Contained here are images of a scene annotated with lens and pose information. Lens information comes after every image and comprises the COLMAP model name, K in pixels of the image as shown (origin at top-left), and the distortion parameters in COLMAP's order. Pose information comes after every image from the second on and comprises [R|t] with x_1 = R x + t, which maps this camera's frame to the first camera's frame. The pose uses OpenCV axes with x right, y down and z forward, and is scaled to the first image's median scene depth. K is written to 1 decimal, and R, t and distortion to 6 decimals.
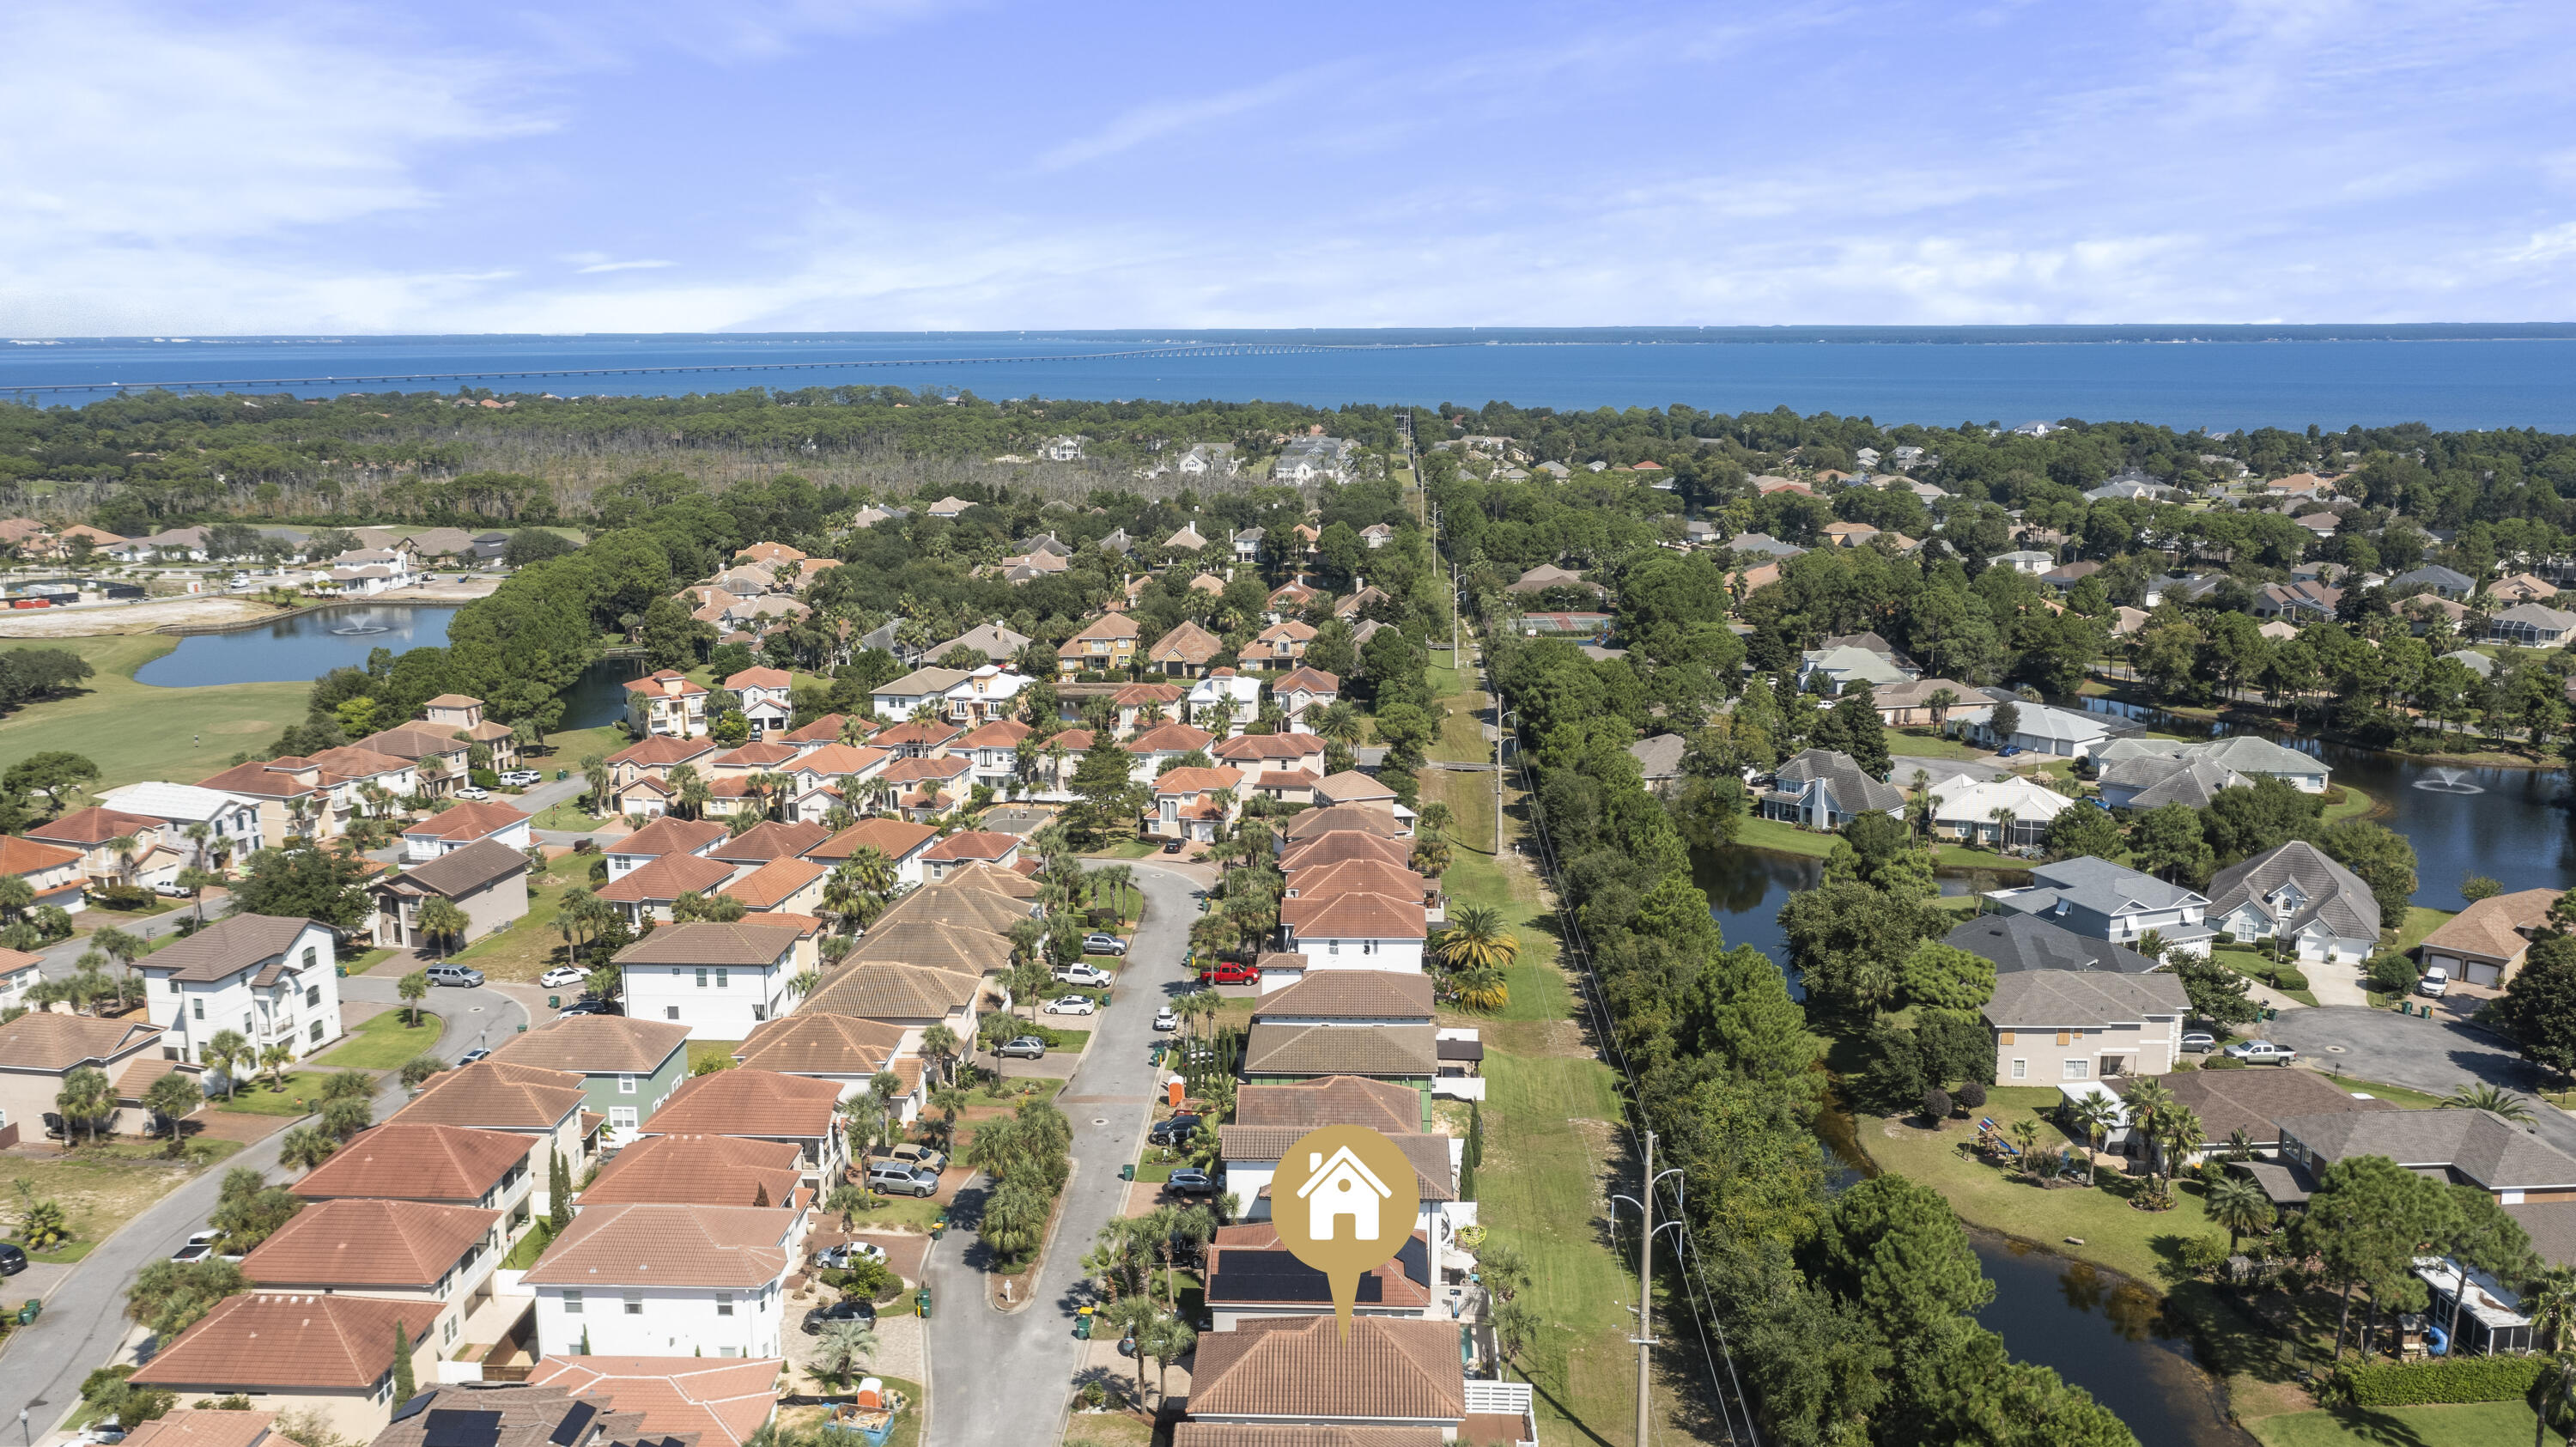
lens RADIAL K [[2055.9, 0, 1288.0], [0, 2055.9, 723.5], [0, 0, 1]] dist [-0.000906, -0.013507]
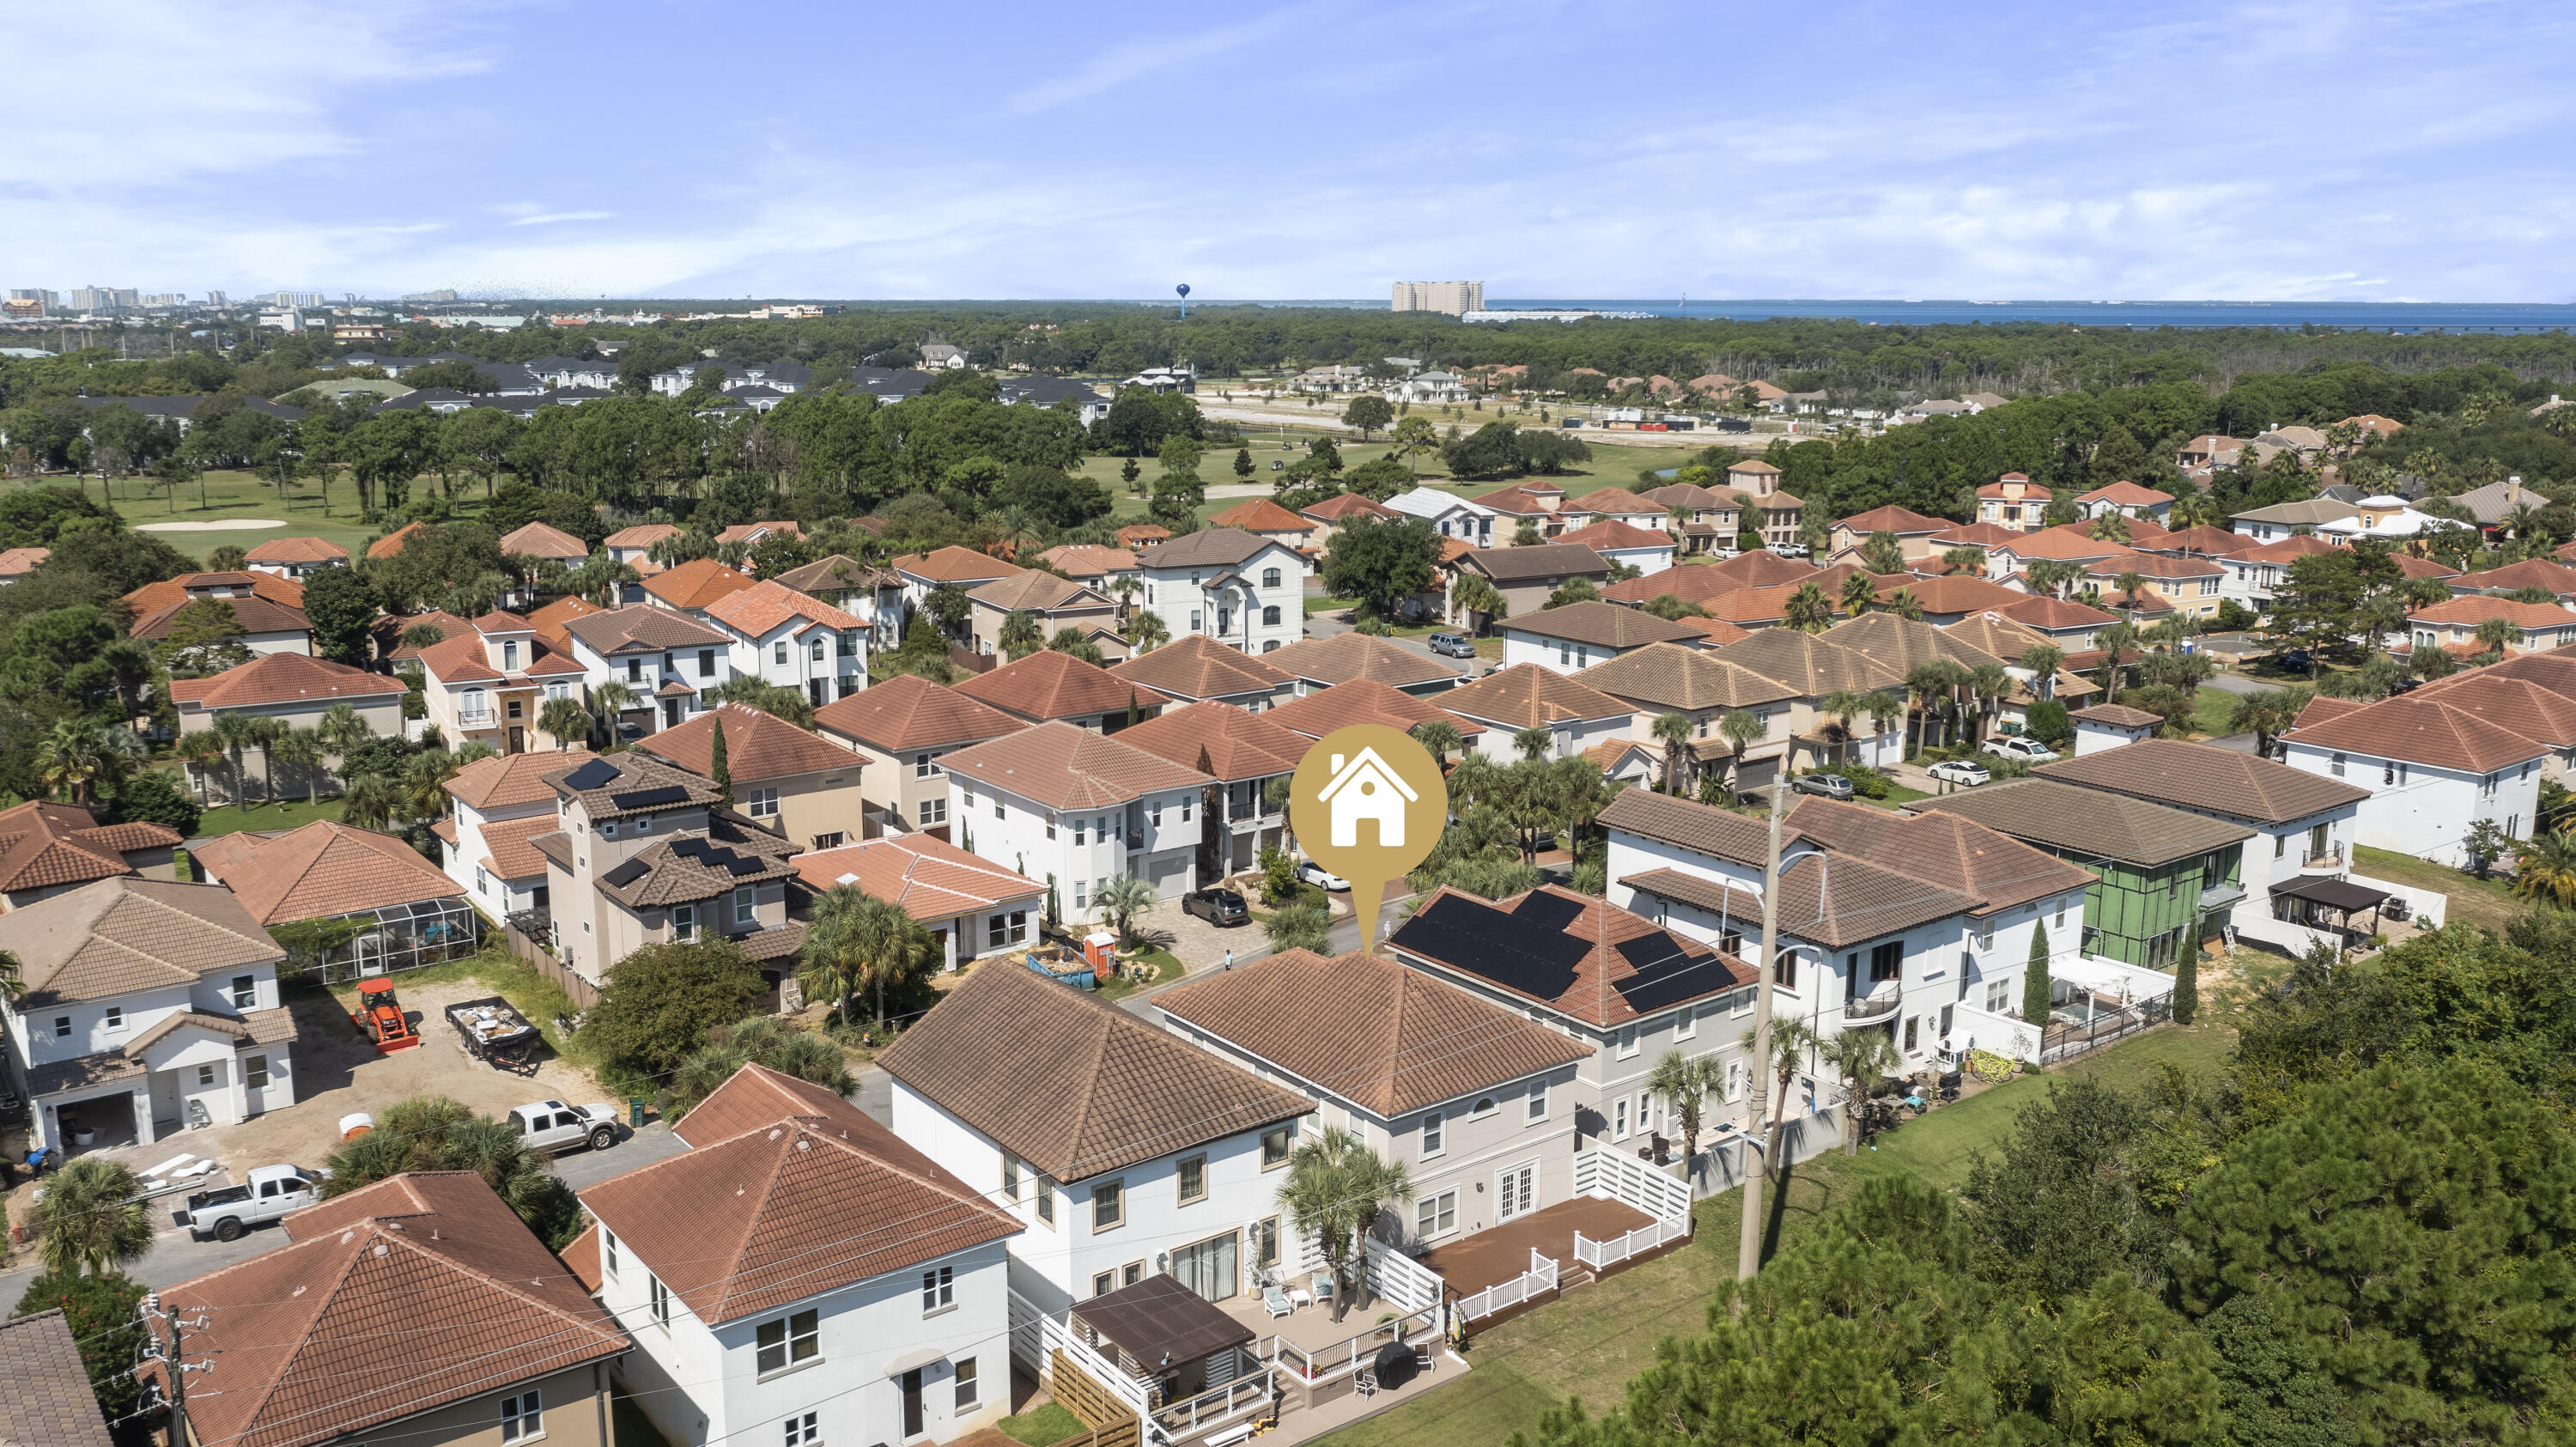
lens RADIAL K [[2055.9, 0, 1288.0], [0, 2055.9, 723.5], [0, 0, 1]] dist [-0.000906, -0.013507]
pose [[0.648743, 0.163985, -0.743129, 0.235189], [-0.151718, 0.984774, 0.084860, 0.071713], [0.745730, 0.057694, 0.663745, 0.233387]]
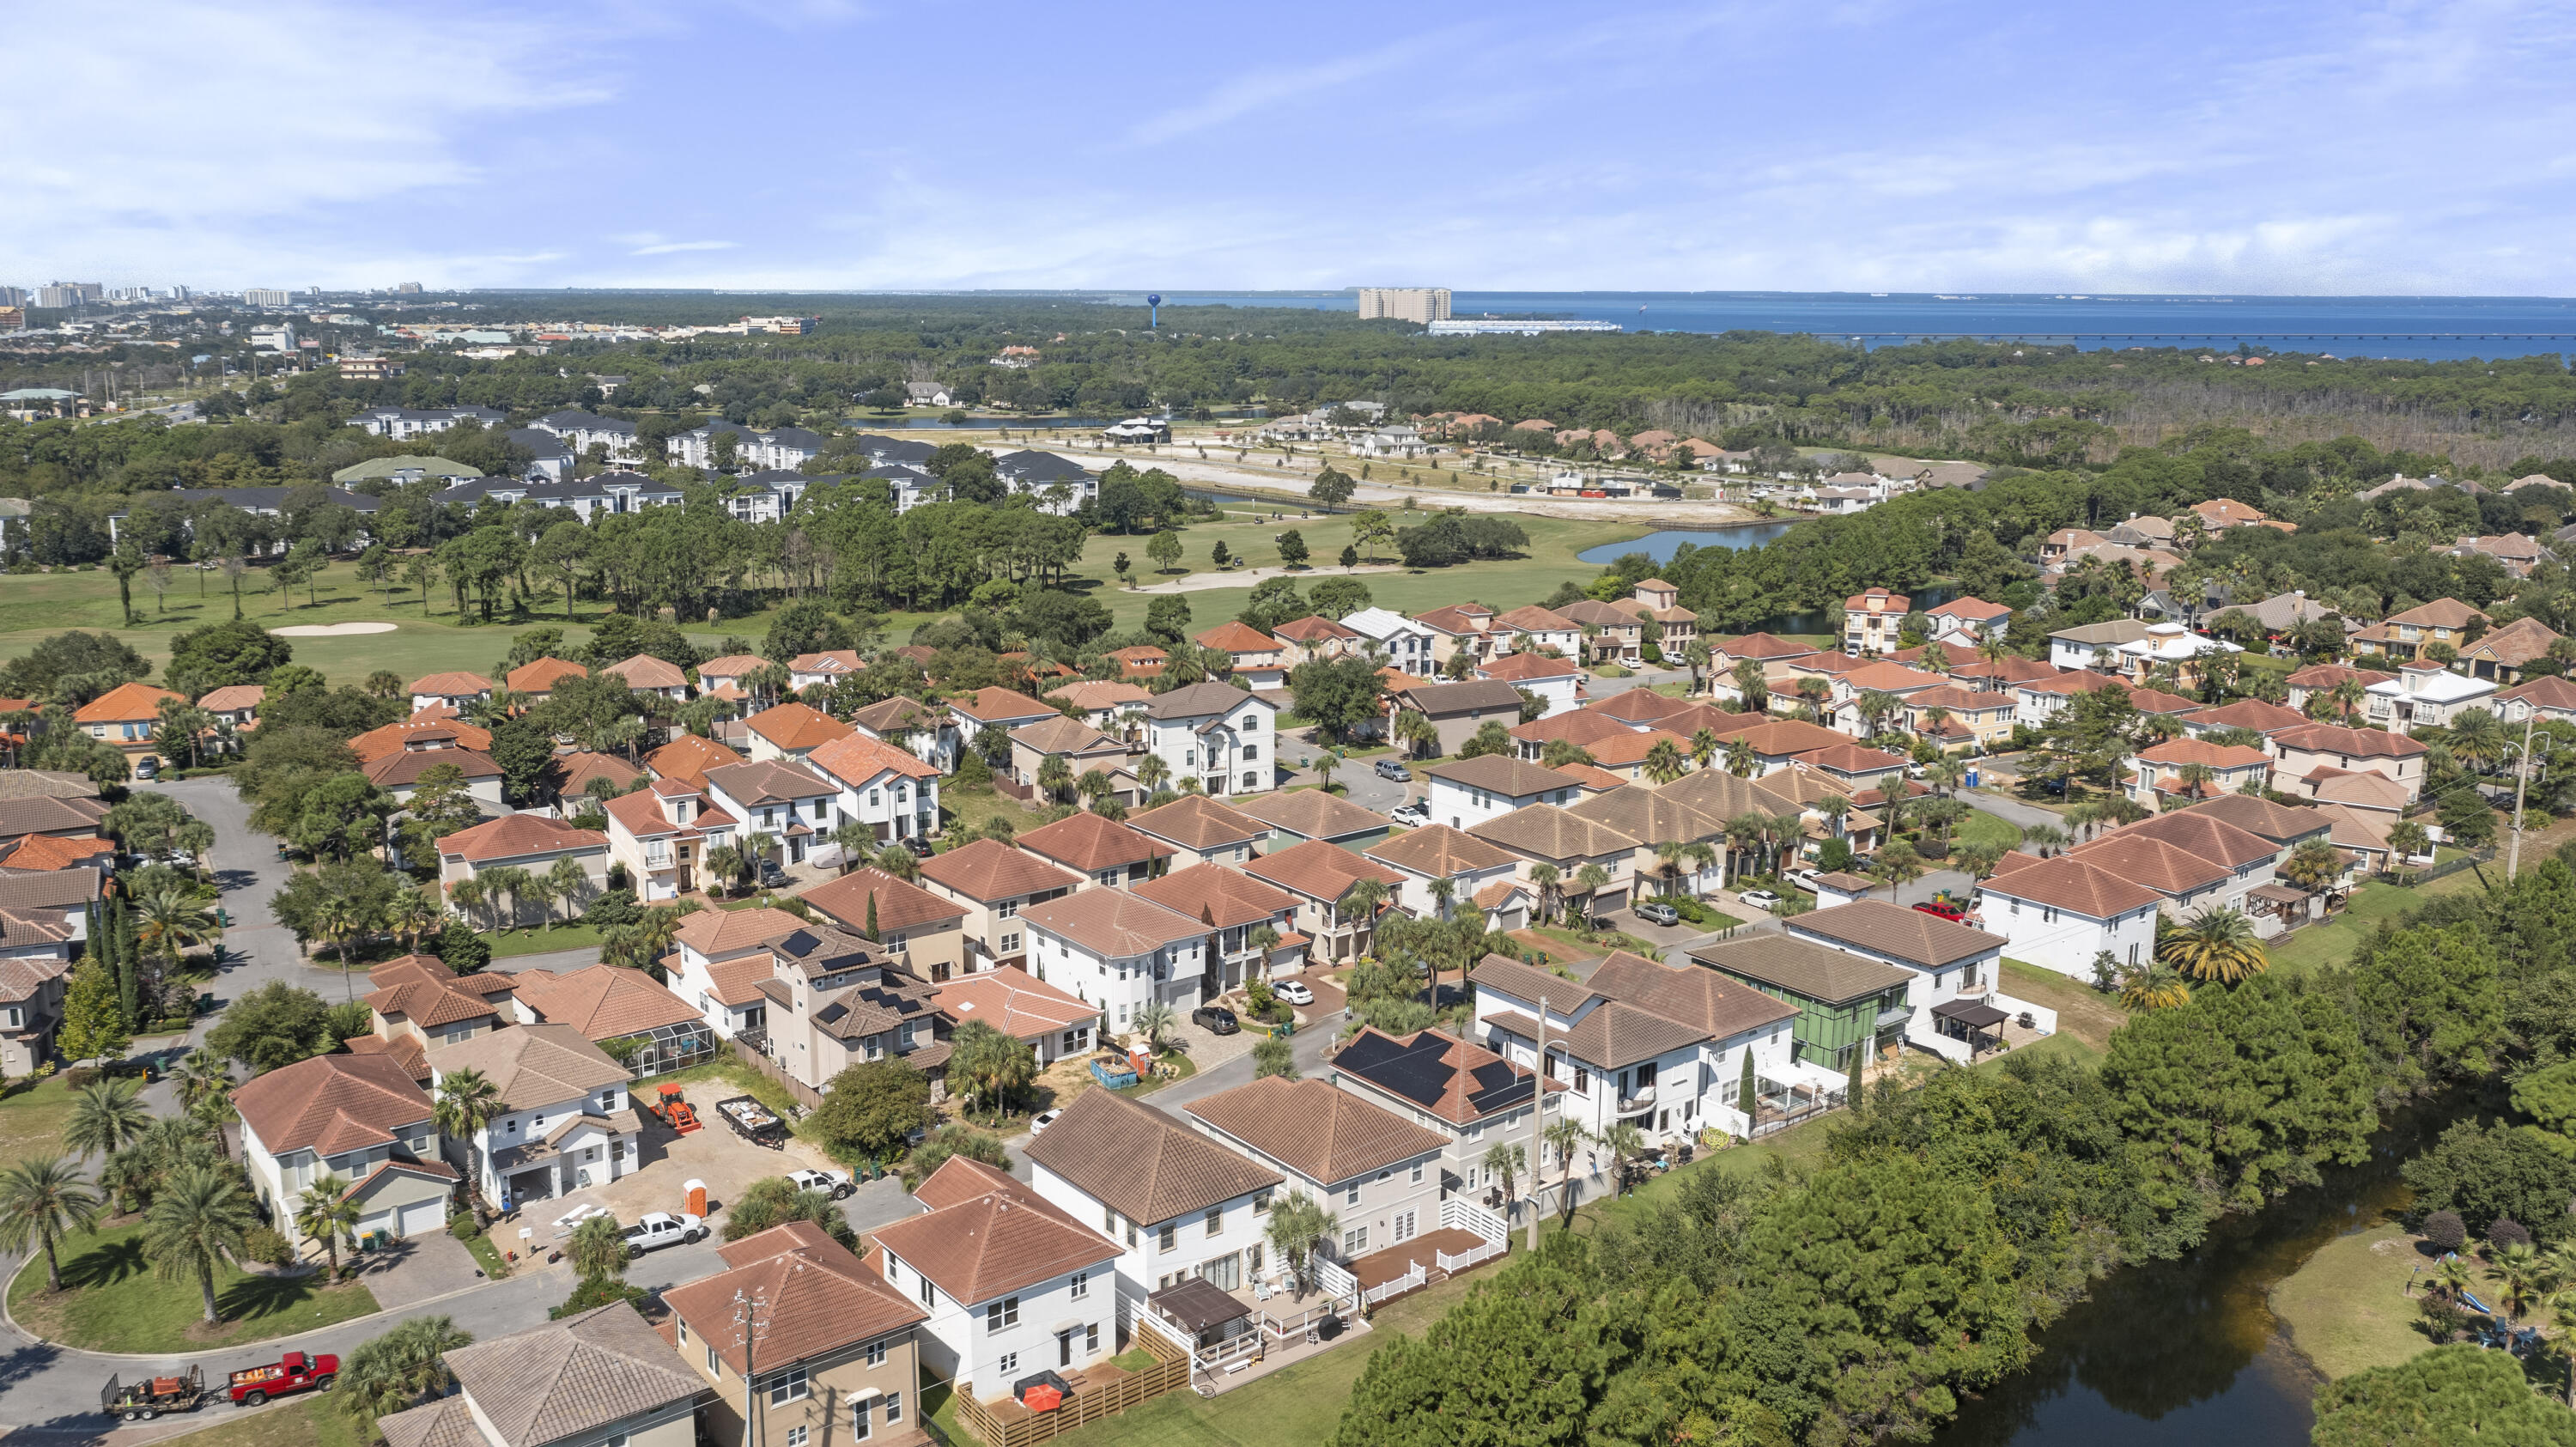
lens RADIAL K [[2055.9, 0, 1288.0], [0, 2055.9, 723.5], [0, 0, 1]] dist [-0.000906, -0.013507]
pose [[0.660020, 0.166201, -0.732633, 0.378462], [-0.152430, 0.984563, 0.086030, -0.002684], [0.735621, 0.054894, 0.675165, 0.089830]]
